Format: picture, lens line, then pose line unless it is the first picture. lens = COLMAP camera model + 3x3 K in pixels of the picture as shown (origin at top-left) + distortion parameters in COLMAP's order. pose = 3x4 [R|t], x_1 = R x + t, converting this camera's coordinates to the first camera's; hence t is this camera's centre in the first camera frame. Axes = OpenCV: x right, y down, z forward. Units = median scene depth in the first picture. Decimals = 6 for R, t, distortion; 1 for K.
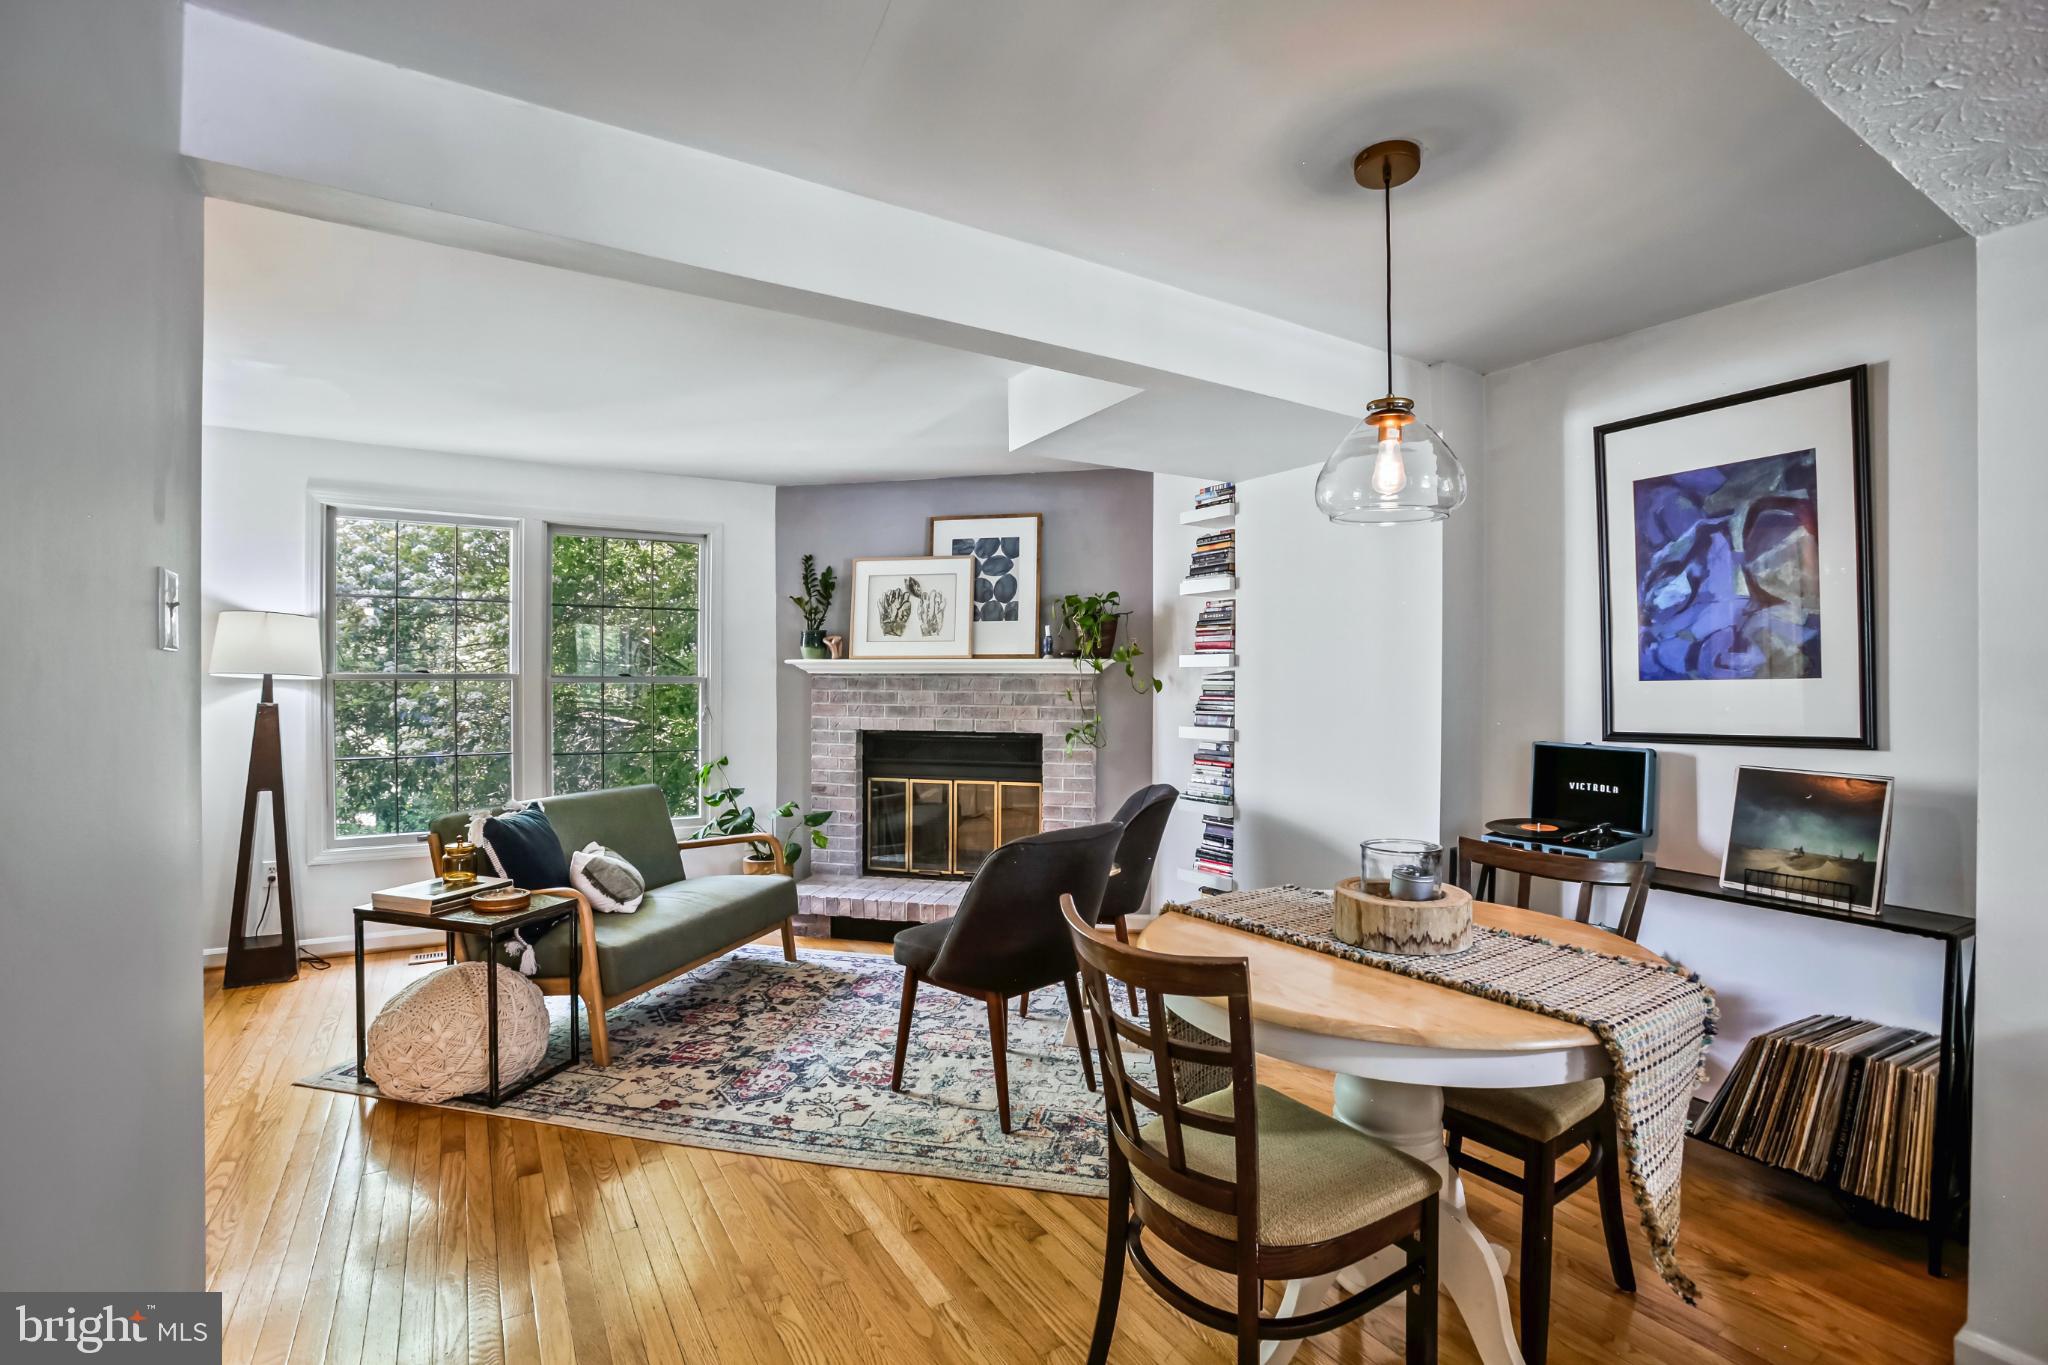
lens RADIAL K [[951.1, 0, 1018.9], [0, 951.1, 683.8], [0, 0, 1]] dist [-0.060324, 0.027588]
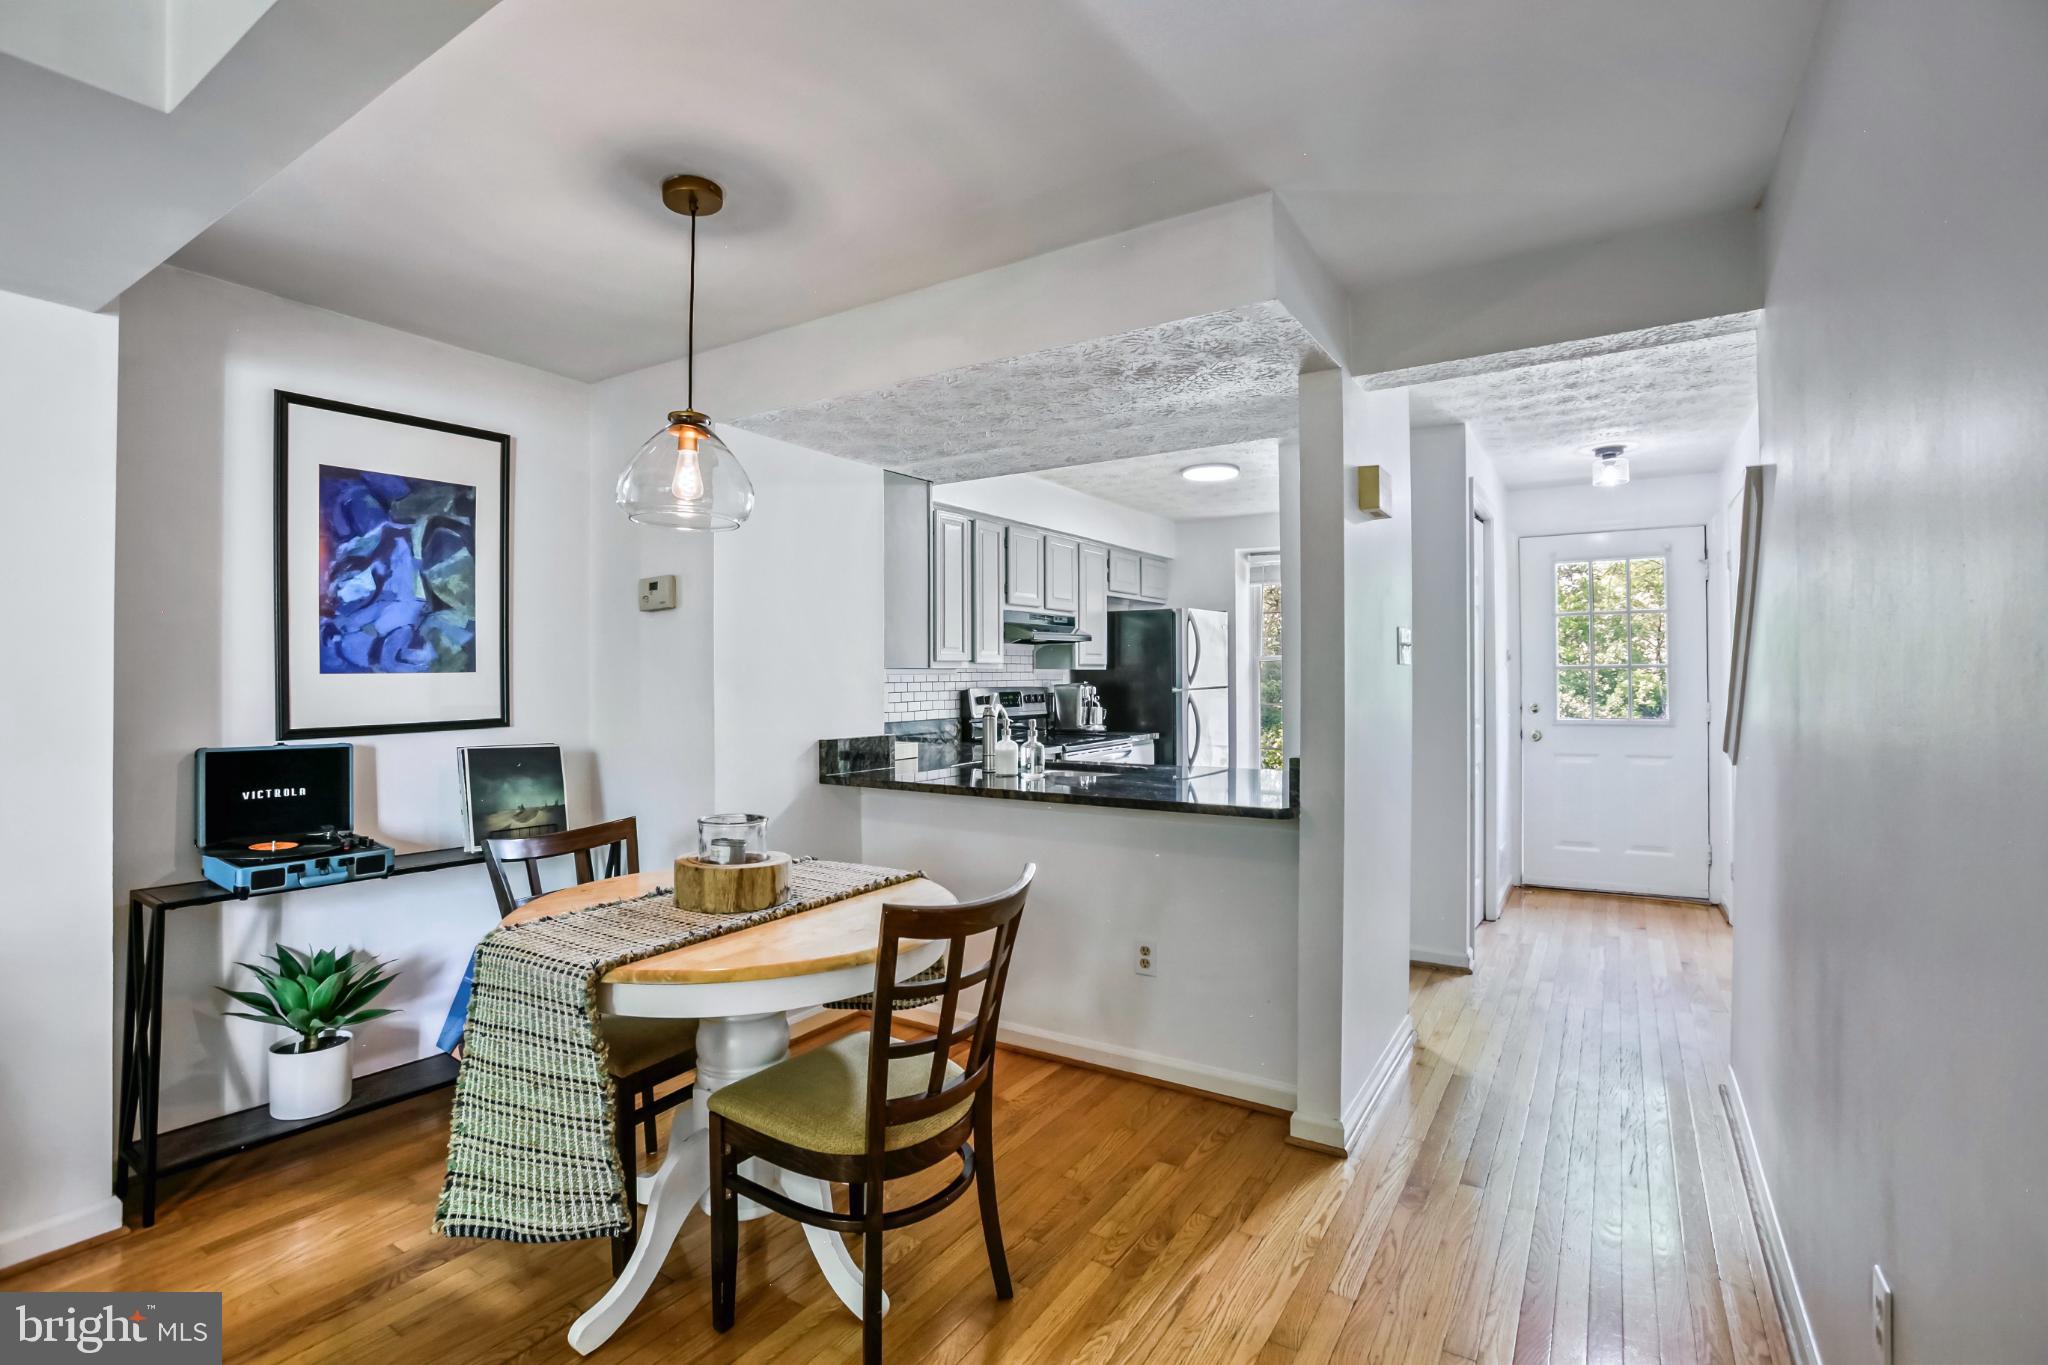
lens RADIAL K [[951.1, 0, 1018.9], [0, 951.1, 683.8], [0, 0, 1]] dist [-0.060324, 0.027588]
pose [[-0.437969, -0.005561, 0.898973, -0.519848], [0.001105, 0.999977, 0.006724, 0.001430], [-0.898989, 0.003938, -0.437953, 0.795084]]
